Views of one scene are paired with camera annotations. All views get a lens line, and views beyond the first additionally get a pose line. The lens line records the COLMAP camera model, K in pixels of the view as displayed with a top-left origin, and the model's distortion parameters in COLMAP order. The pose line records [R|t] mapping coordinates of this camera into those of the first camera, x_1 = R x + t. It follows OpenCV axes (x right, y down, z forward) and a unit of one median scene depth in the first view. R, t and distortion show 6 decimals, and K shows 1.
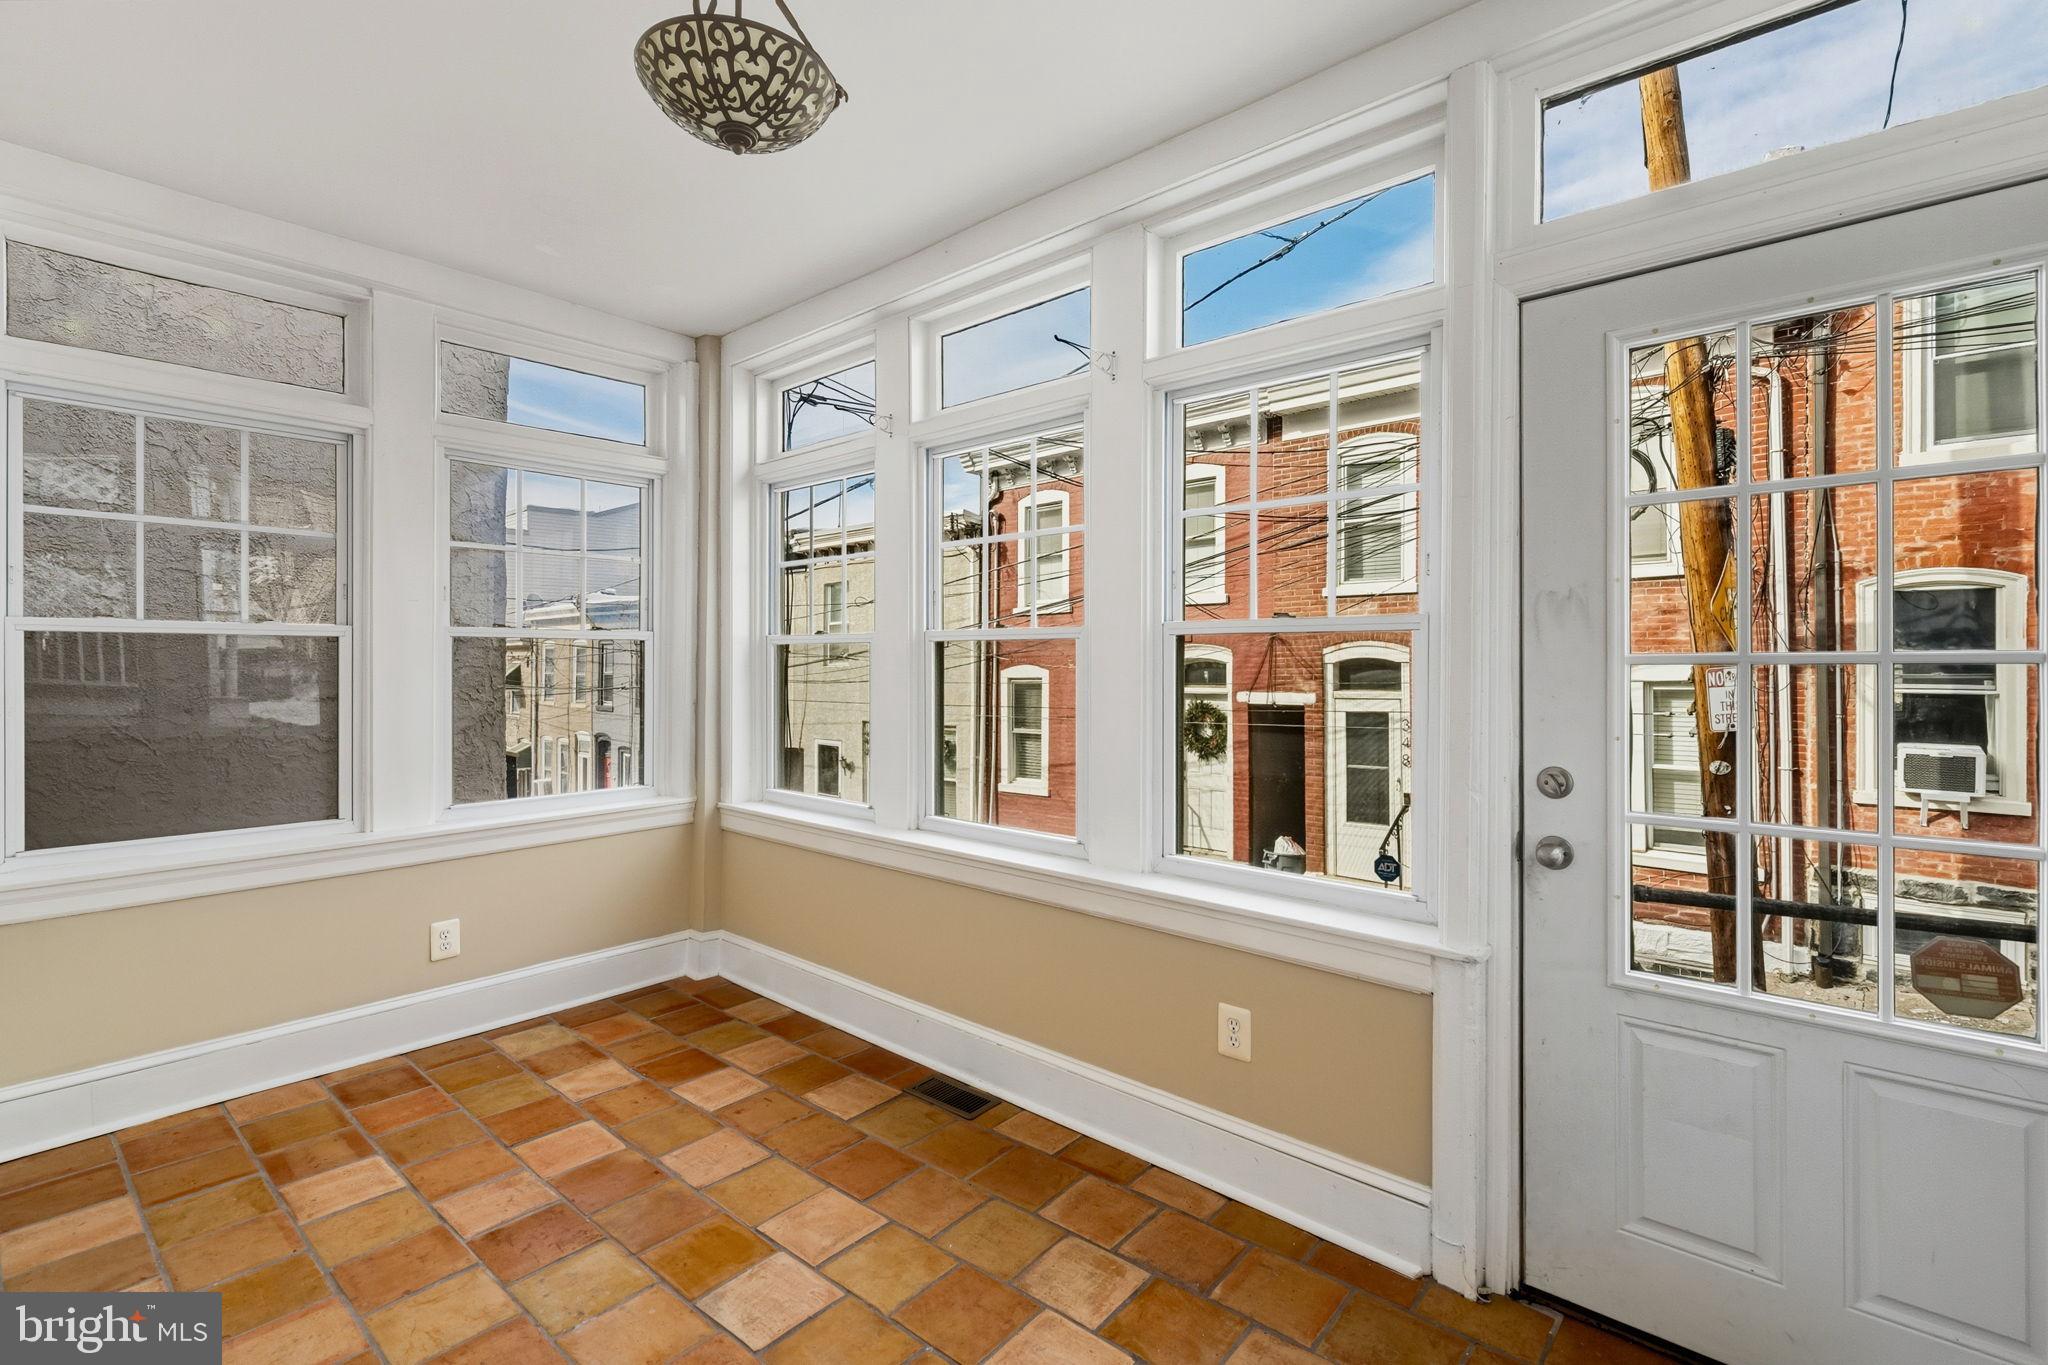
lens RADIAL K [[925.5, 0, 1022.8], [0, 925.5, 667.9], [0, 0, 1]] dist [0.003272, -0.000016]
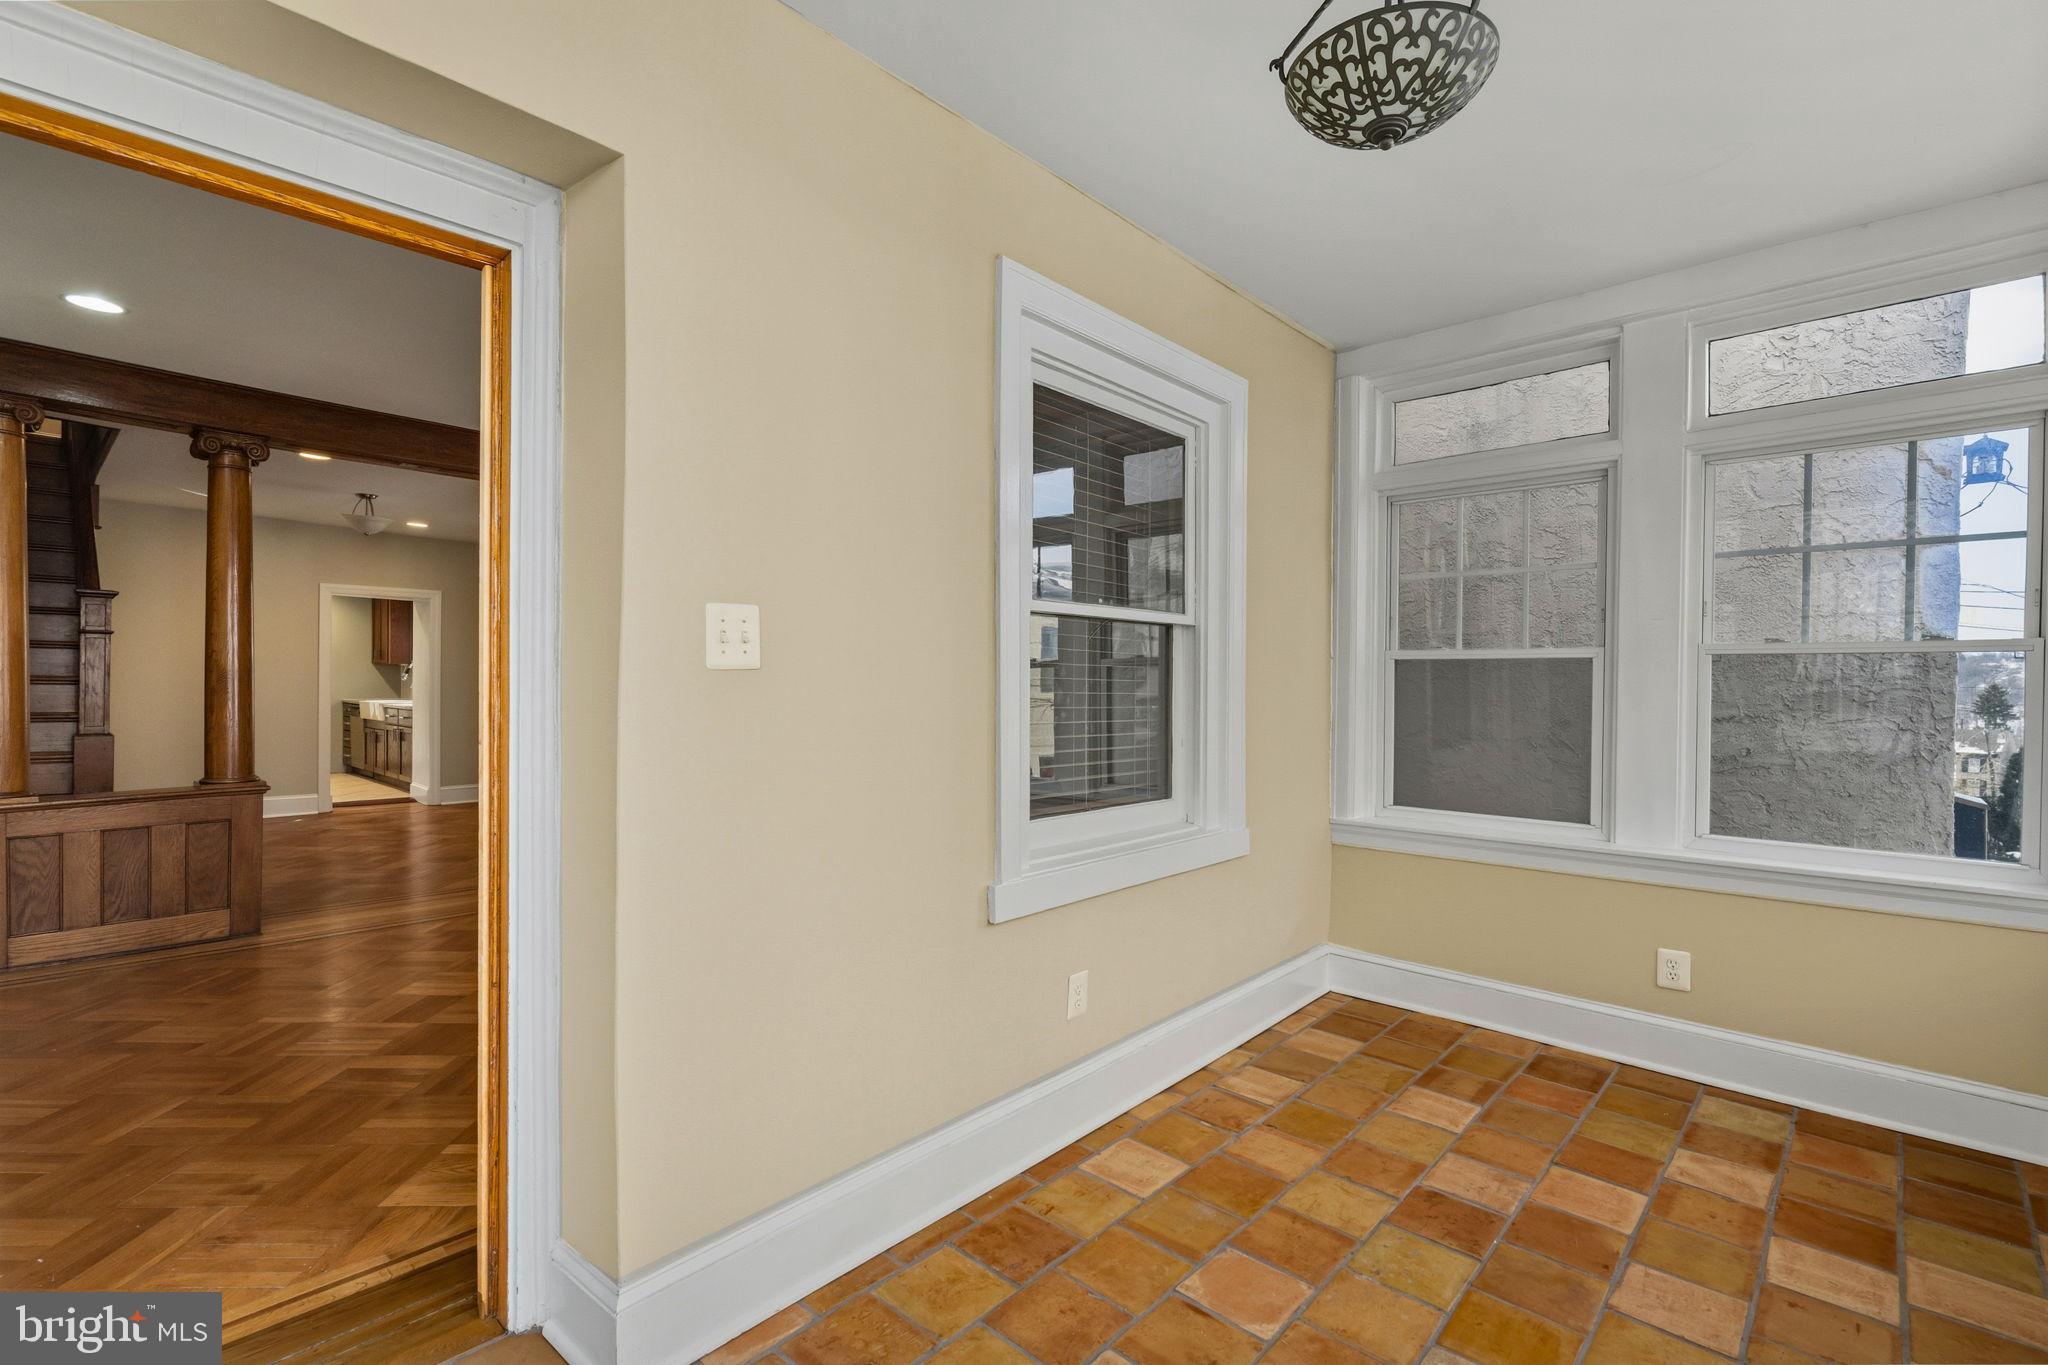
lens RADIAL K [[925.5, 0, 1015.0], [0, 925.5, 694.2], [0, 0, 1]] dist [0.003272, -0.000016]
pose [[-0.028426, 0.017174, -0.999448, 0.414974], [-0.013928, 0.999749, 0.017575, -0.000120], [0.999499, 0.014420, -0.028180, 0.398605]]
